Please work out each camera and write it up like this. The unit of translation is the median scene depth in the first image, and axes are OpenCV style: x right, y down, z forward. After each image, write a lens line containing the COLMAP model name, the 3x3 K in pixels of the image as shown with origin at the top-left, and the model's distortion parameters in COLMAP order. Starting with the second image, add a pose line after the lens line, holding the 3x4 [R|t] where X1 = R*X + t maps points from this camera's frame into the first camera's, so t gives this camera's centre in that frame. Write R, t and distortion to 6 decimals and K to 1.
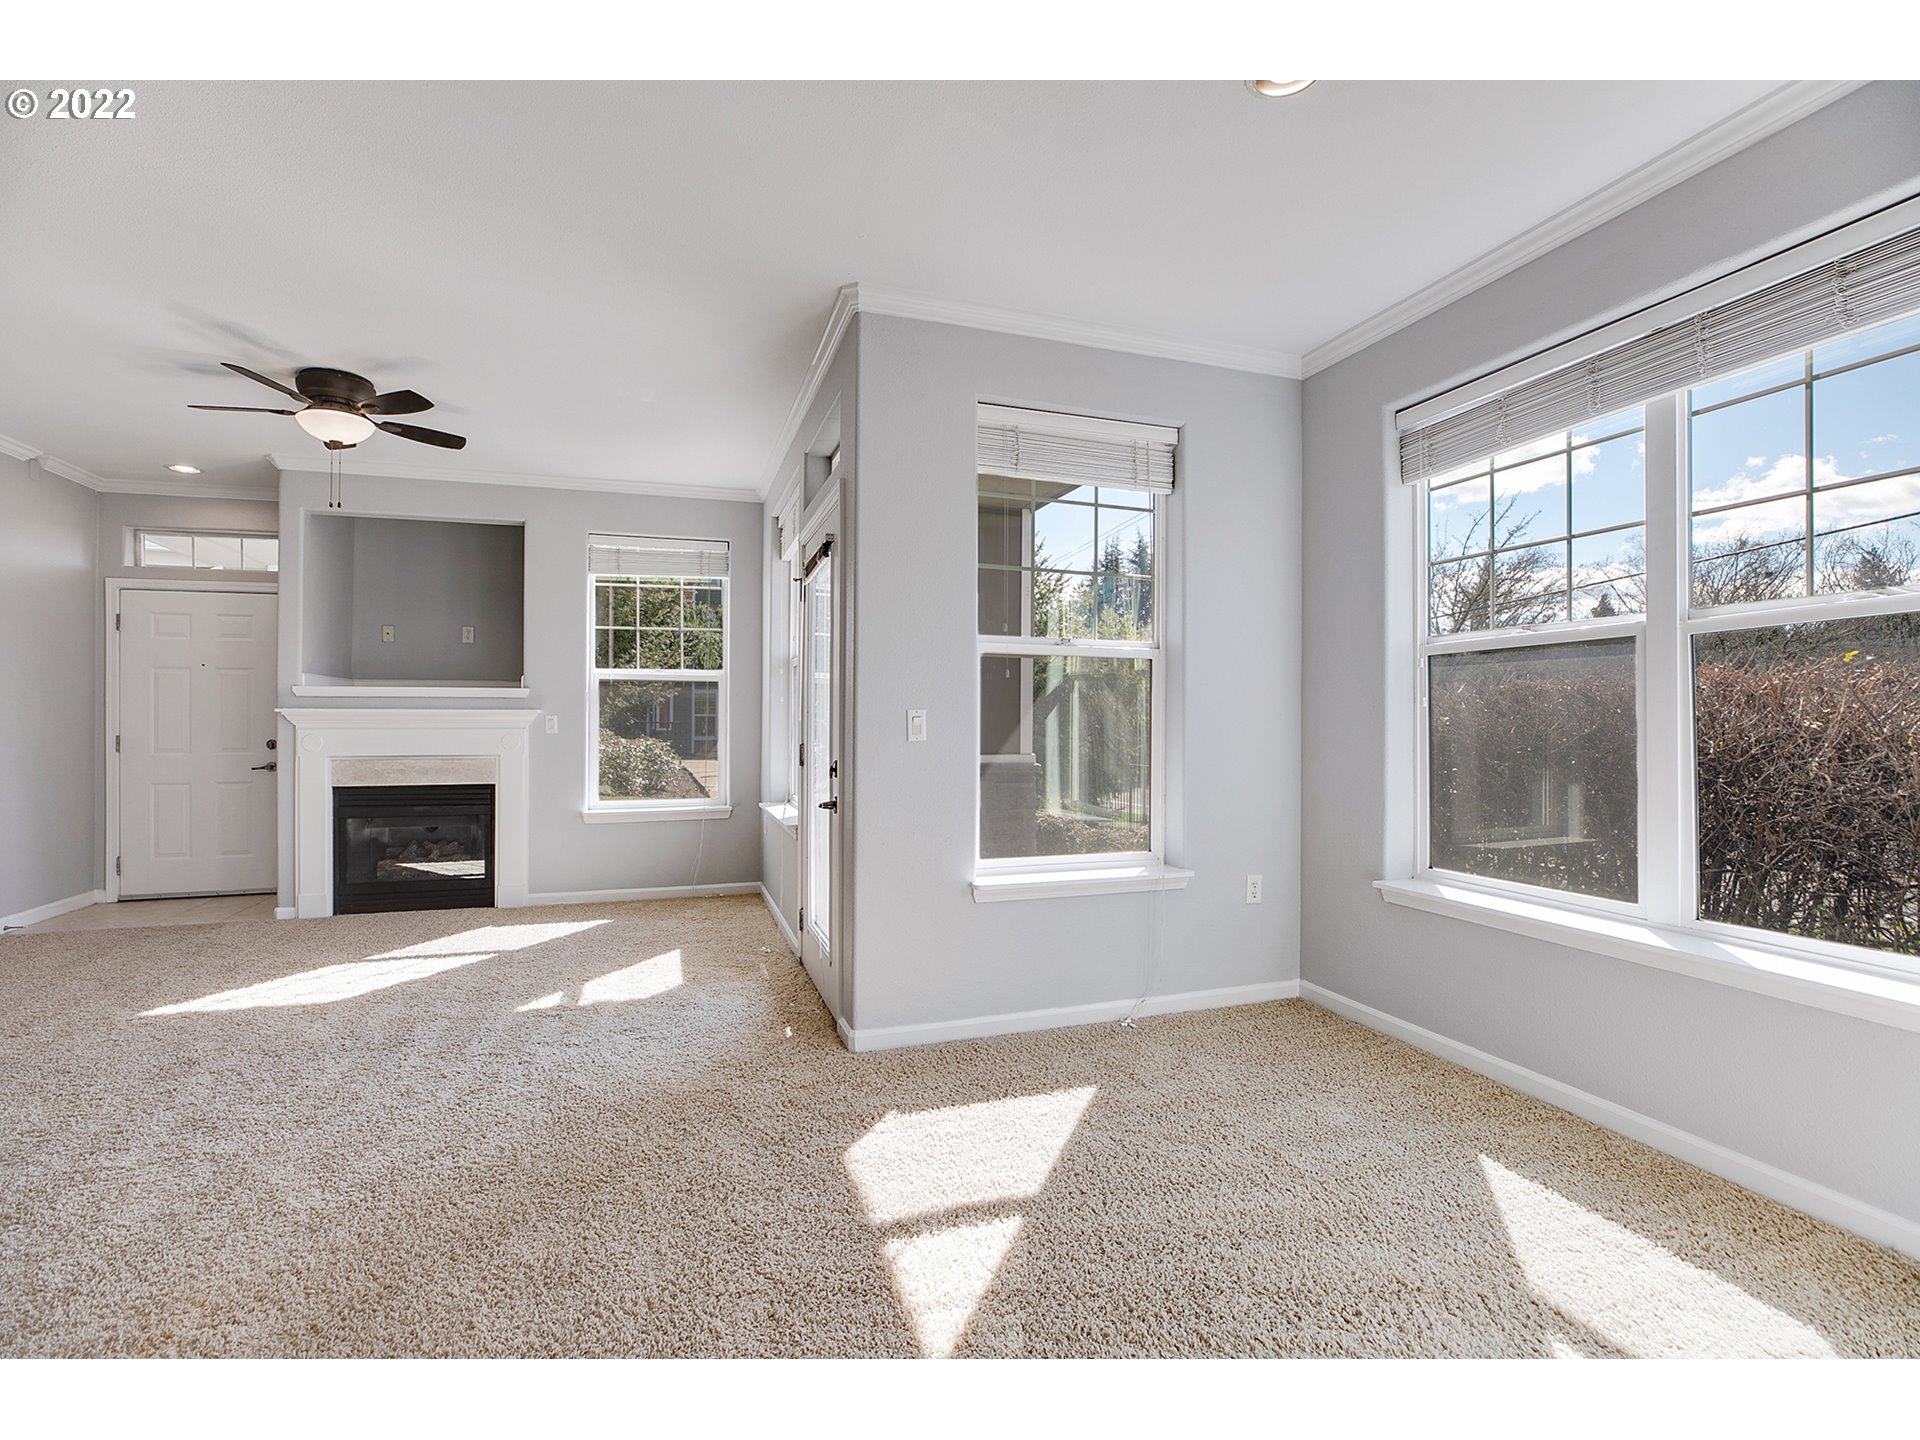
lens RADIAL K [[873.4, 0, 956.1], [0, 873.4, 716.2], [0, 0, 1]] dist [-0.042273, 0.012363]
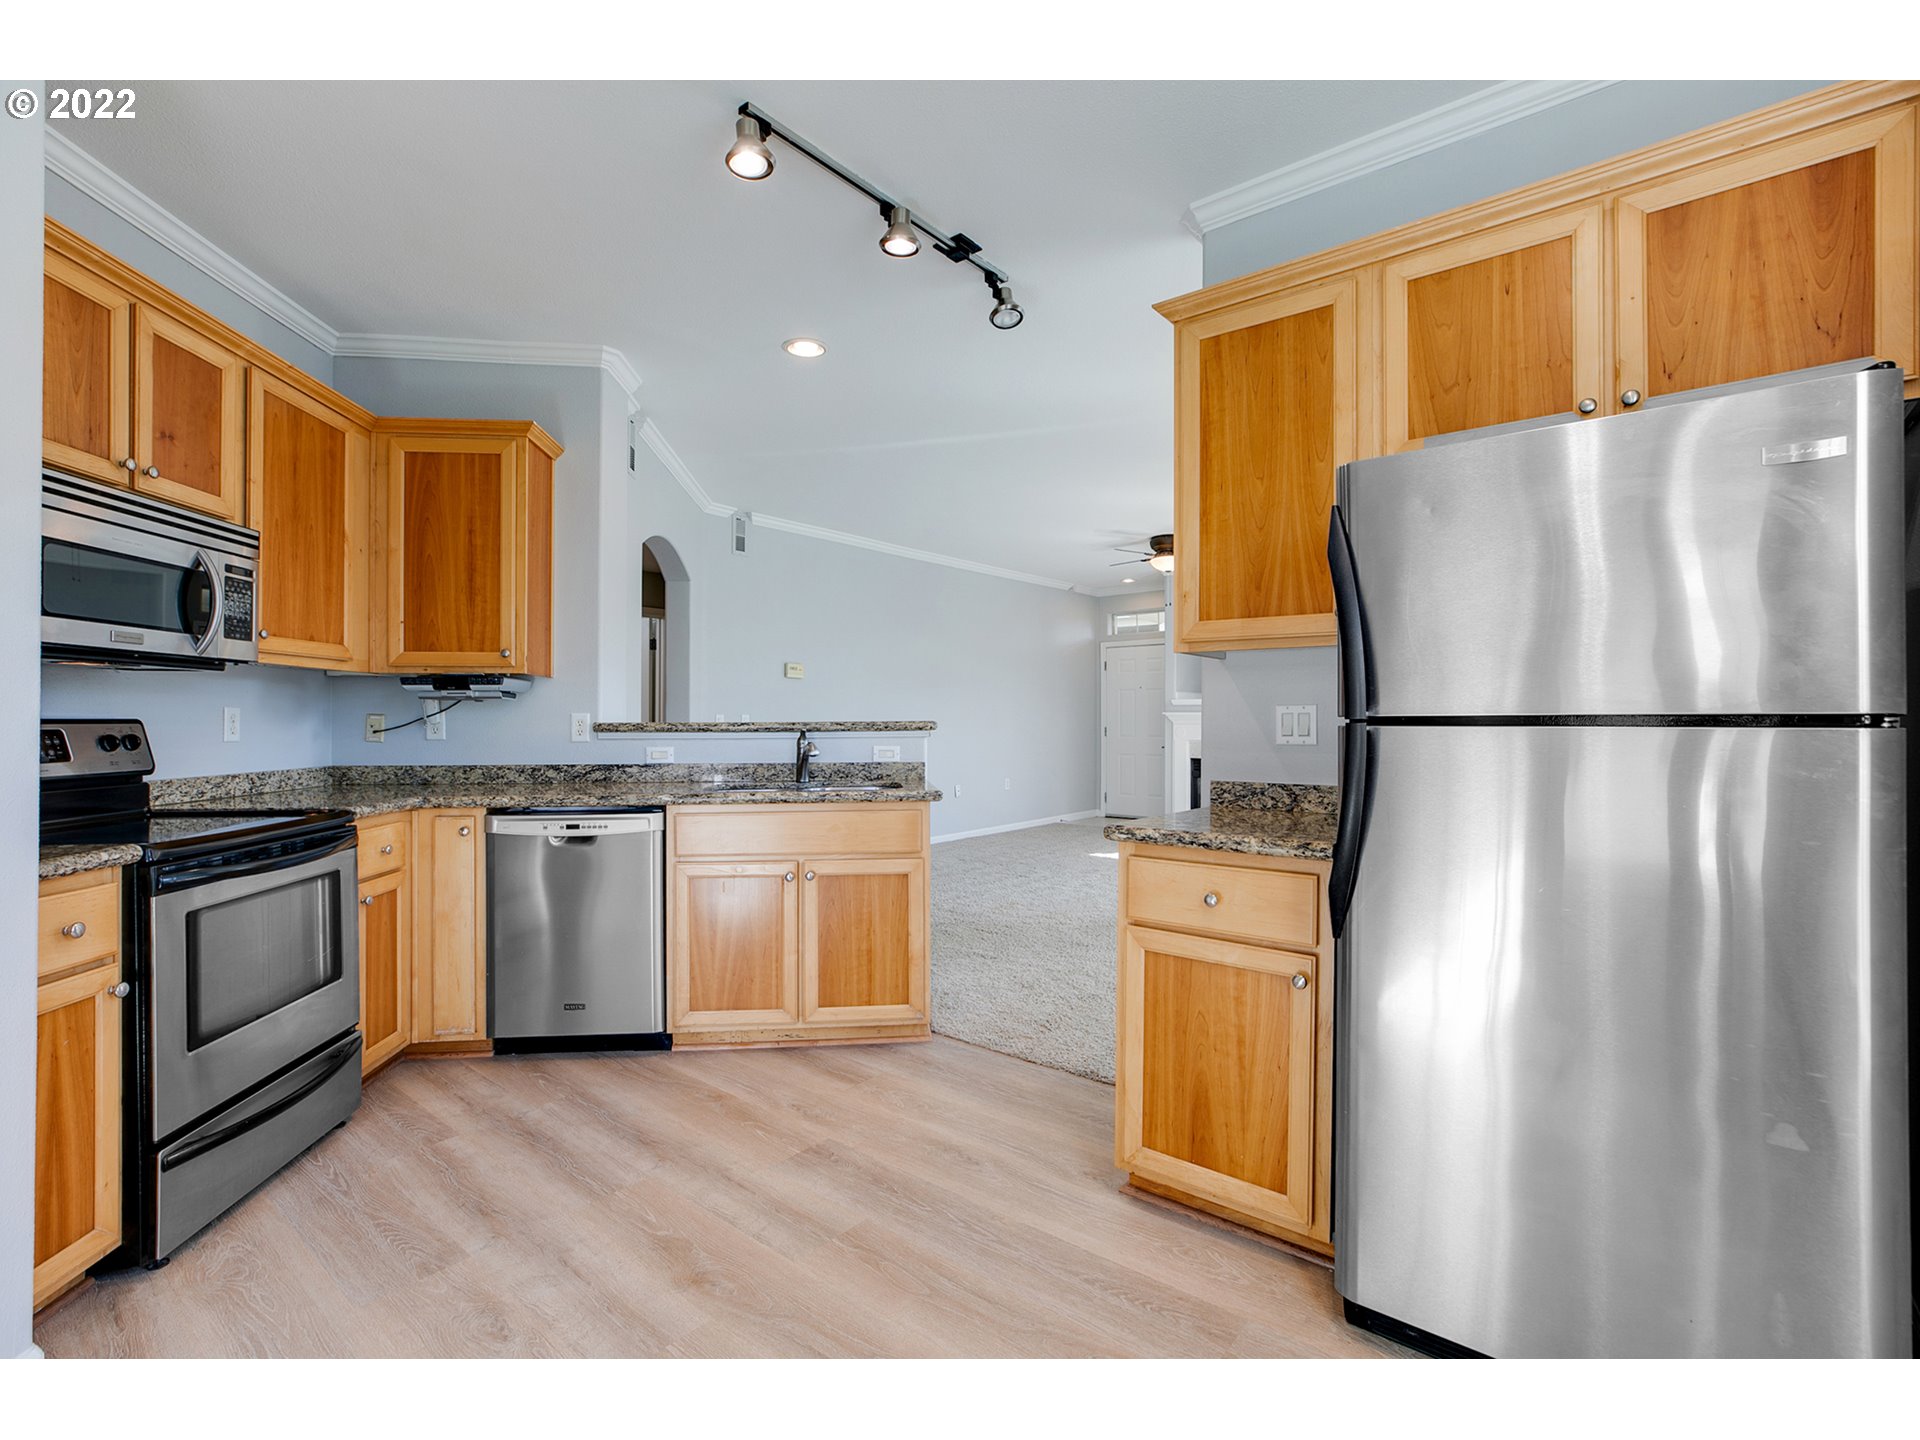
lens RADIAL K [[873.4, 0, 956.1], [0, 873.4, 716.2], [0, 0, 1]] dist [-0.042273, 0.012363]
pose [[0.526480, -0.003867, -0.850179, 0.494526], [0.004408, 0.999989, -0.001819, 0.001029], [0.850176, -0.002790, 0.526491, -0.304371]]
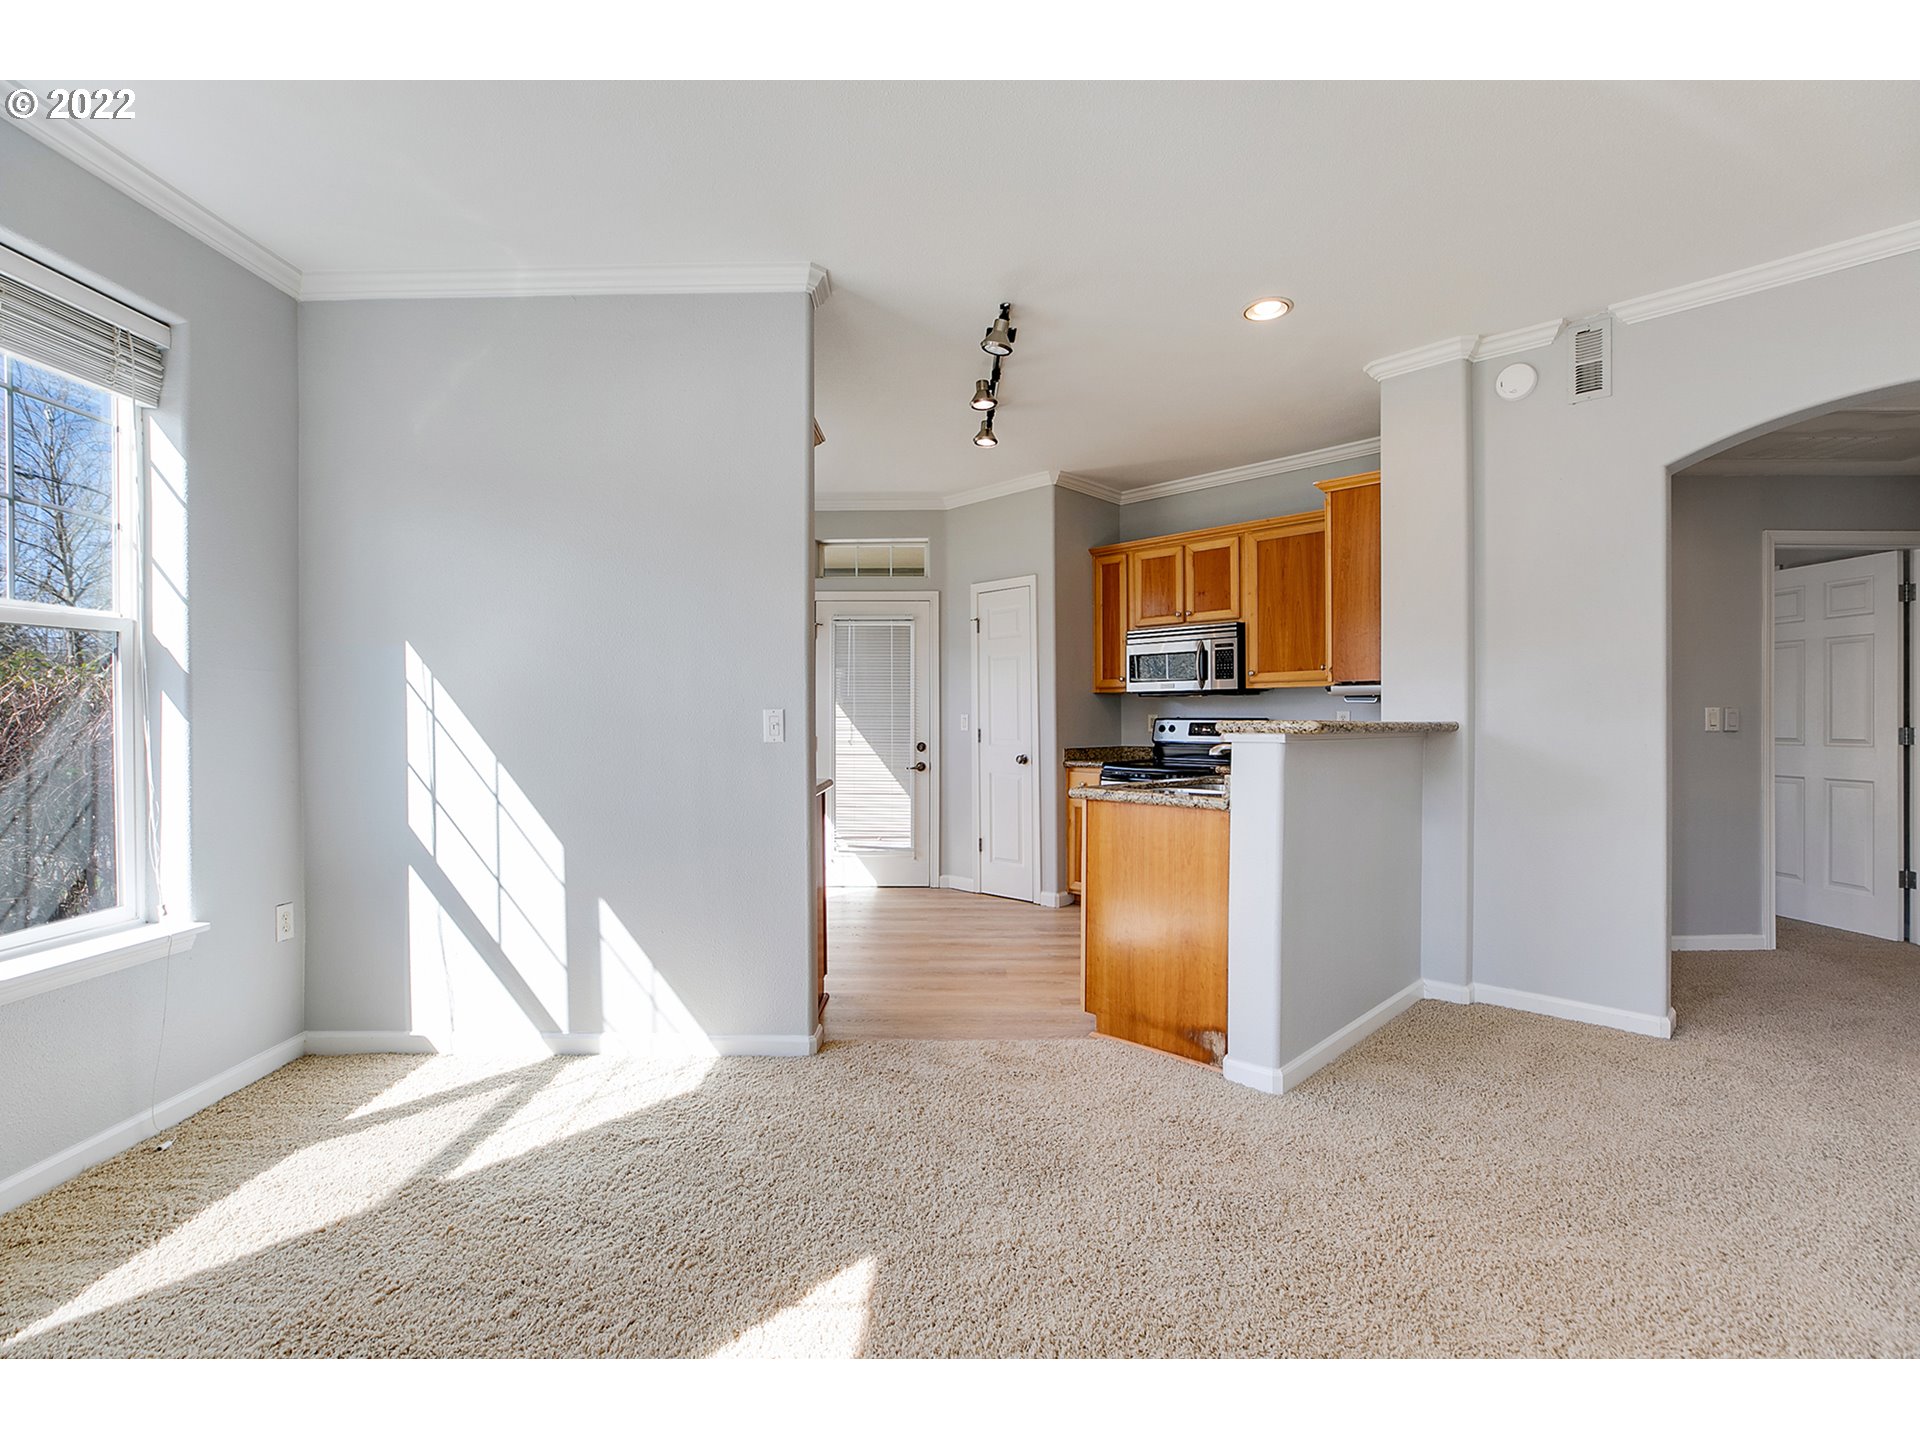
lens RADIAL K [[873.4, 0, 956.1], [0, 873.4, 716.2], [0, 0, 1]] dist [-0.042273, 0.012363]
pose [[-0.946112, 0.003047, 0.323825, -0.146841], [0.001726, 0.999989, -0.004368, 0.001285], [-0.323835, -0.003573, -0.946107, 0.628895]]
